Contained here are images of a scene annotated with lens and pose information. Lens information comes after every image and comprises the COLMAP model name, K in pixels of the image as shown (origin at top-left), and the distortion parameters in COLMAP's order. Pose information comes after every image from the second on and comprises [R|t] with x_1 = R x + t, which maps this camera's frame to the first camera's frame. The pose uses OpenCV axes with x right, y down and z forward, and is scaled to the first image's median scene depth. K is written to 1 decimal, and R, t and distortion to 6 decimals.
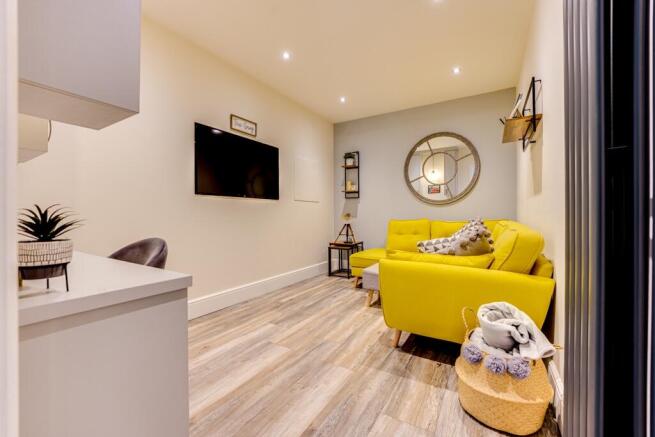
lens RADIAL K [[273.0, 0, 333.0], [0, 273.0, 216.1], [0, 0, 1]] dist [-0.016182, 0.001519]
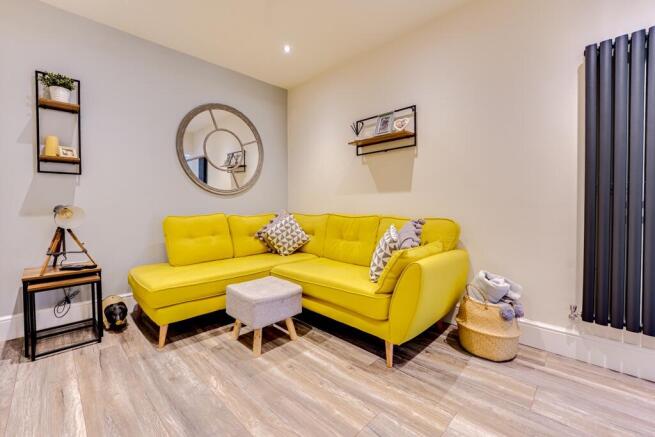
lens RADIAL K [[273.0, 0, 331.5], [0, 273.0, 212.4], [0, 0, 1]] dist [-0.016182, 0.001519]
pose [[0.231670, -0.019448, 0.972600, -0.540031], [0.006866, 0.999808, 0.018357, -0.007593], [-0.972770, 0.002426, 0.231759, 0.862268]]
